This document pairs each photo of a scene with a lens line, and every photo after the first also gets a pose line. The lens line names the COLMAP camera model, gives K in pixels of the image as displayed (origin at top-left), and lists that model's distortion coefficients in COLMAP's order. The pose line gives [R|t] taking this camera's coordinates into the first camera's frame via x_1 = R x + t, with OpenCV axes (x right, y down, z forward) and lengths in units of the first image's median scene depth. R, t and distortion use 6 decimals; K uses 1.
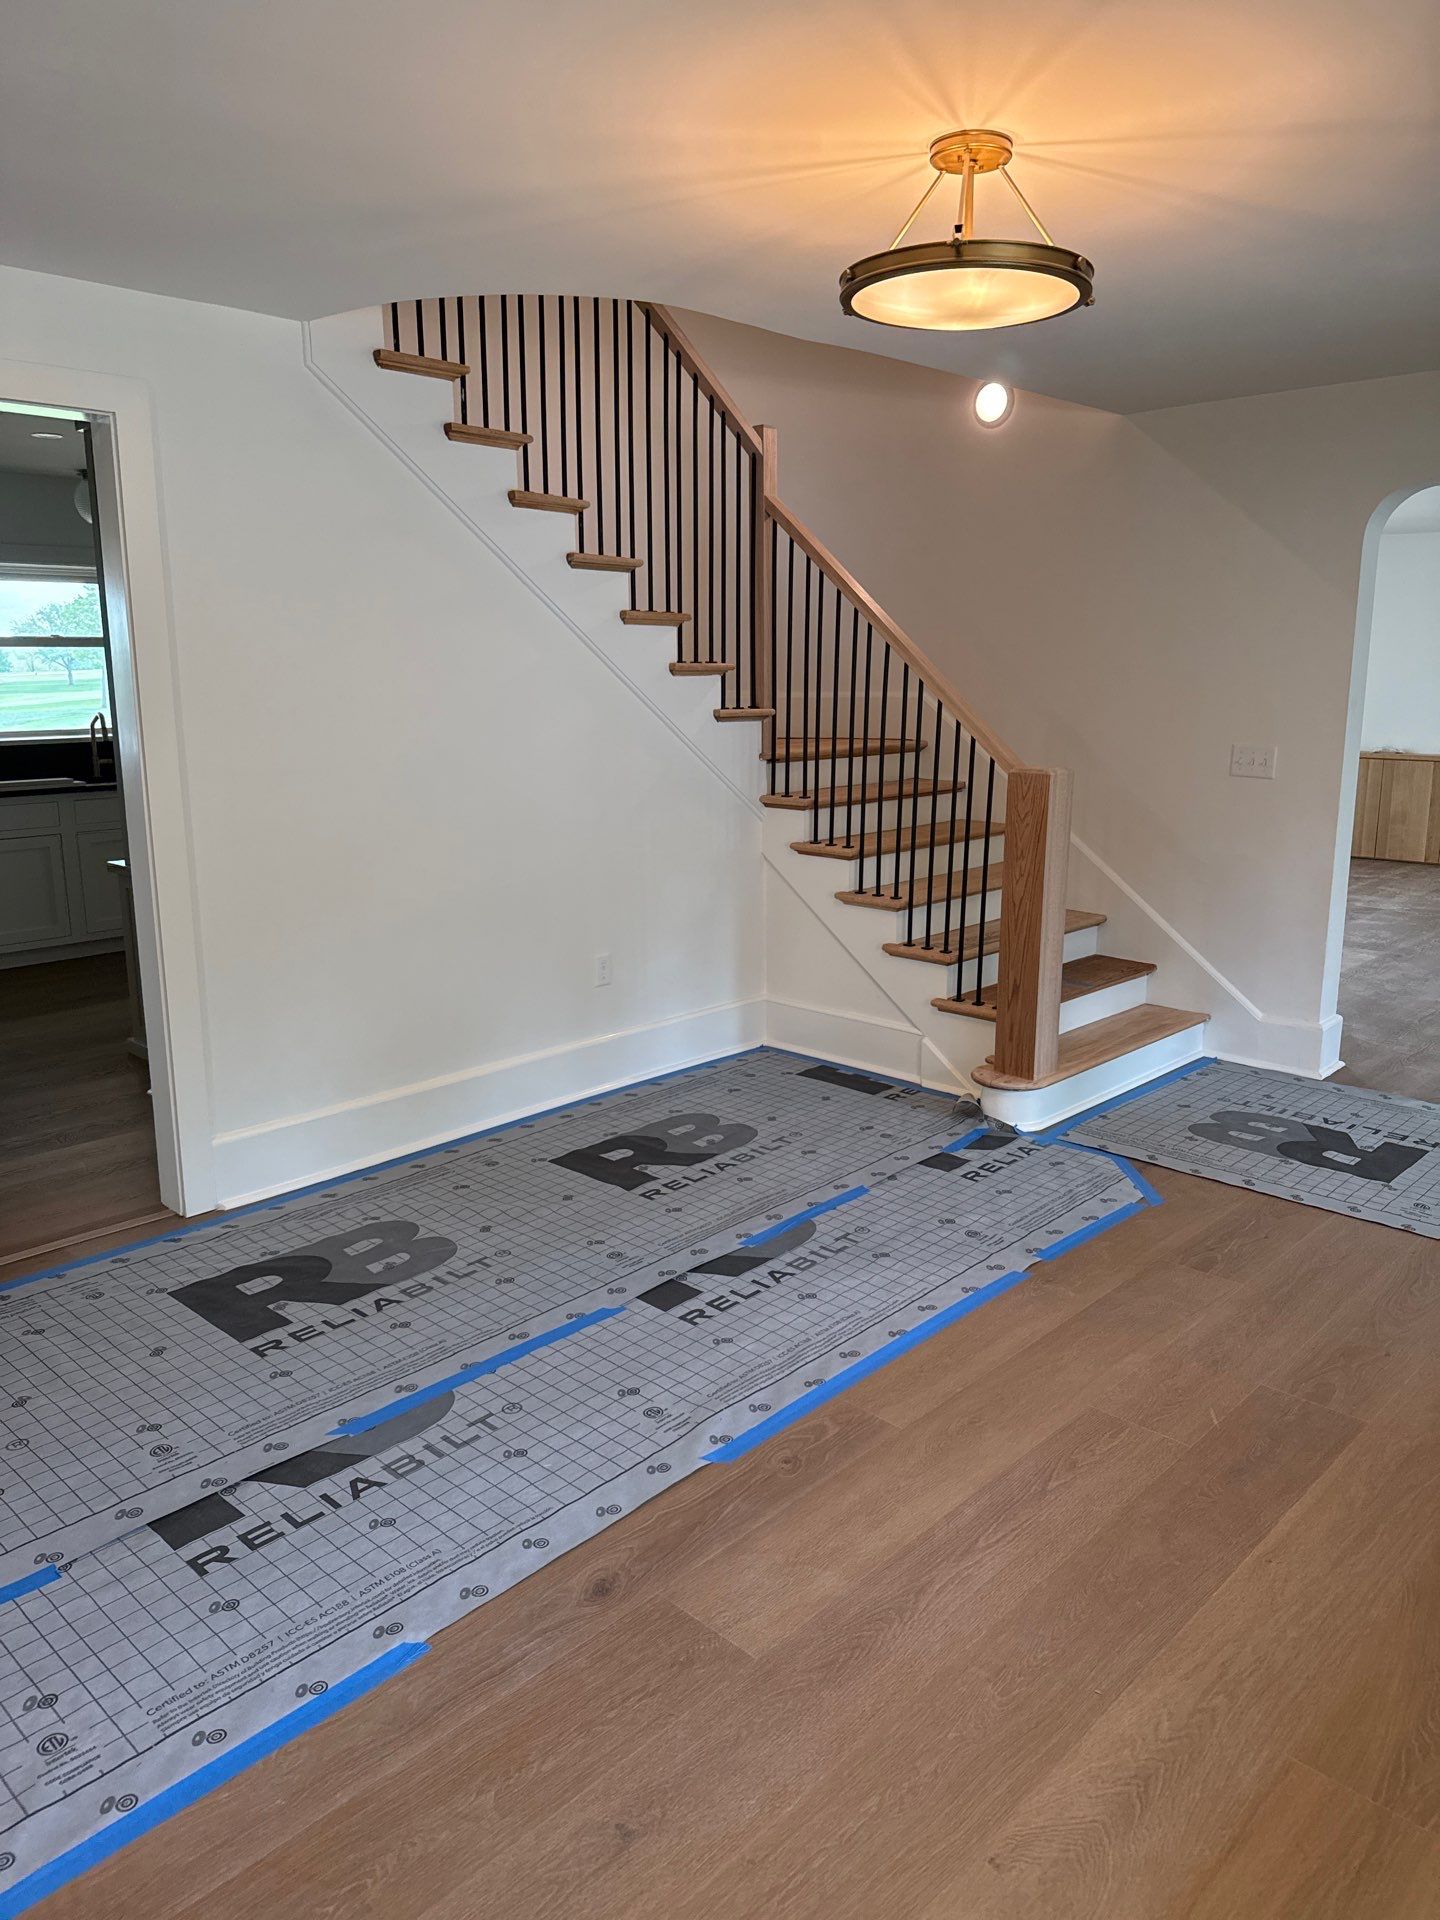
lens RADIAL K [[1361.2, 0, 727.5], [0, 1361.2, 974.4], [0, 0, 1]] dist [0.001440, -0.002747]
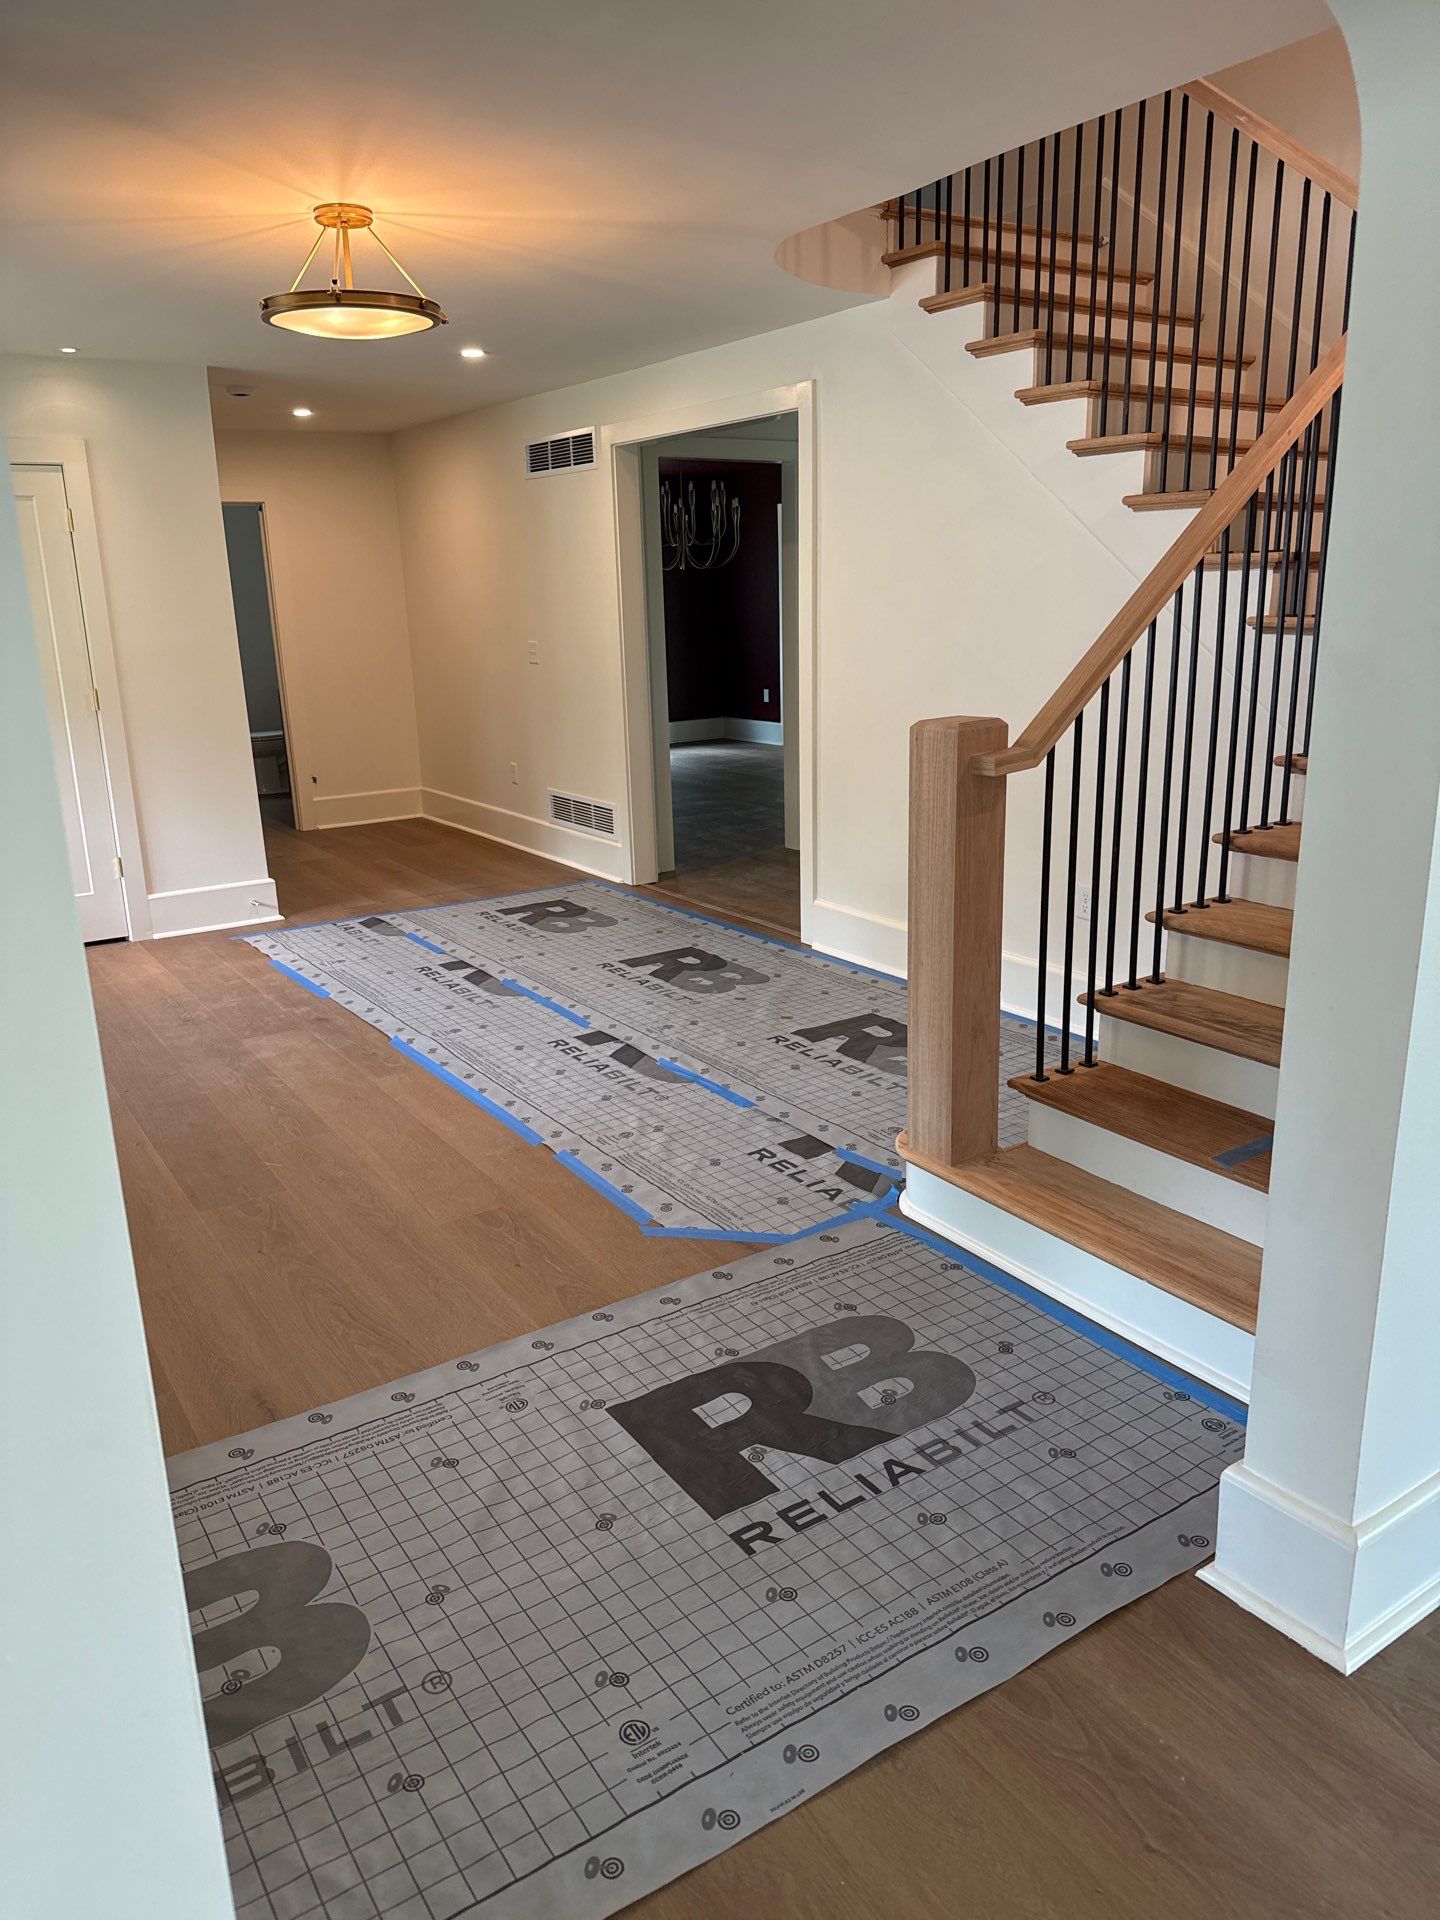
lens RADIAL K [[1361.2, 0, 727.3], [0, 1361.2, 946.6], [0, 0, 1]] dist [0.001440, -0.002747]
pose [[-0.204115, 0.264847, -0.942440, 1.195944], [-0.210574, 0.928294, 0.306479, -0.301810], [0.956031, 0.261010, -0.133709, 1.265661]]
